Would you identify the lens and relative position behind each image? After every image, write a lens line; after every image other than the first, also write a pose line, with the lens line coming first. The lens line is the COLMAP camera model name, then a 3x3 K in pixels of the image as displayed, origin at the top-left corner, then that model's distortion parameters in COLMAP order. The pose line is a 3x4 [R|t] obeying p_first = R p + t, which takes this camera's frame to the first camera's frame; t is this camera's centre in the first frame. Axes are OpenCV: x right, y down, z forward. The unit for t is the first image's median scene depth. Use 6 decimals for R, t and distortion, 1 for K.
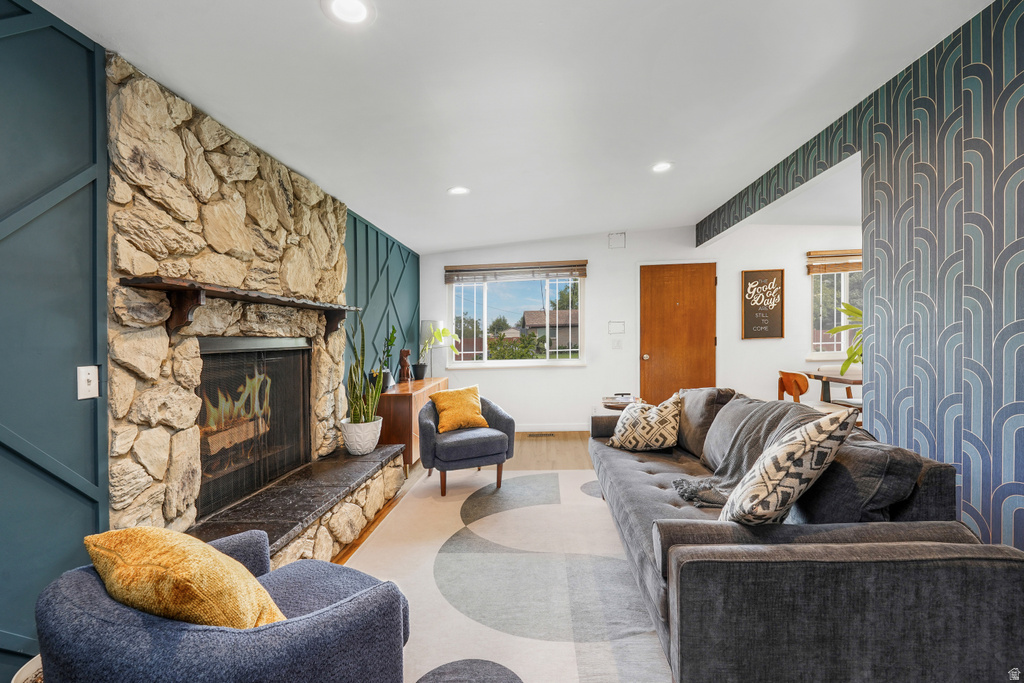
lens RADIAL K [[434.6, 0, 507.3], [0, 434.6, 343.1], [0, 0, 1]] dist [-0.017235, -0.000612]
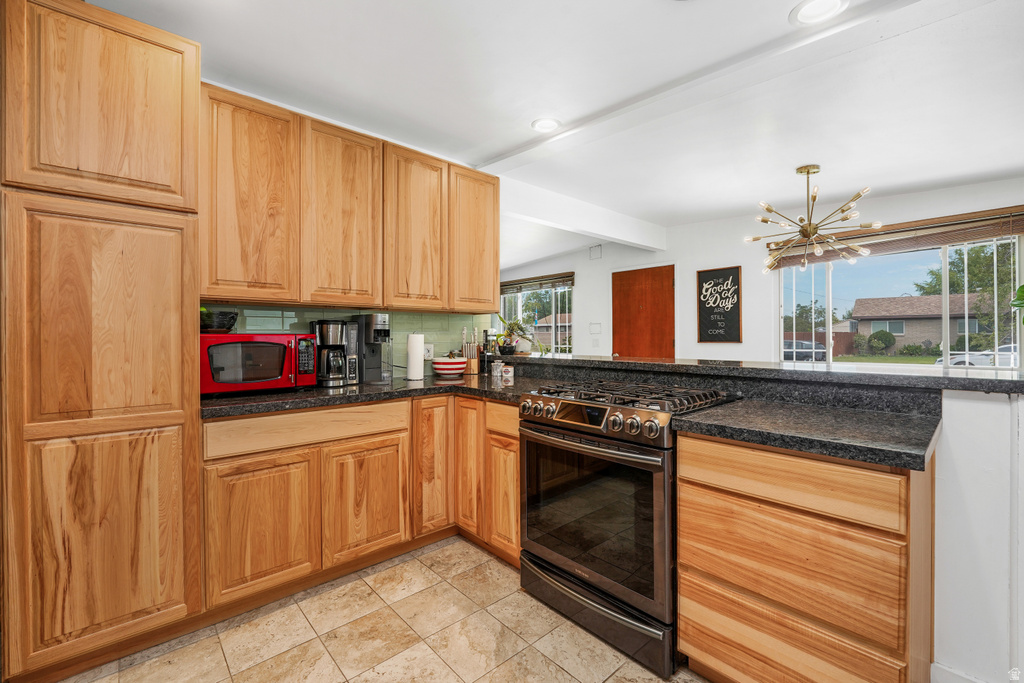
lens RADIAL K [[429.1, 0, 507.6], [0, 429.1, 335.1], [0, 0, 1]] dist [-0.011187, -0.000304]
pose [[0.723918, 0.023841, -0.689474, 1.889904], [-0.022136, 0.999691, 0.011326, -0.056860], [0.689531, 0.007063, 0.724222, 0.053499]]
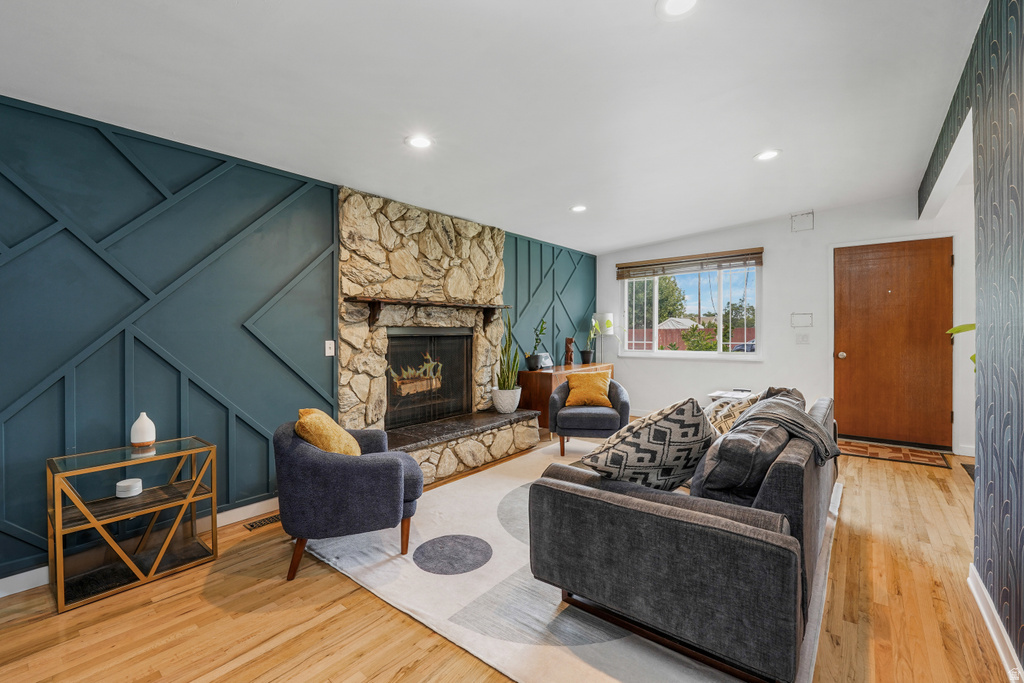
lens RADIAL K [[429.1, 0, 507.6], [0, 429.1, 335.1], [0, 0, 1]] dist [-0.011187, -0.000304]
pose [[0.816623, 0.026012, -0.576585, 0.584679], [-0.020526, 0.999661, 0.016028, -0.015402], [0.576806, -0.001254, 0.816880, -0.135024]]
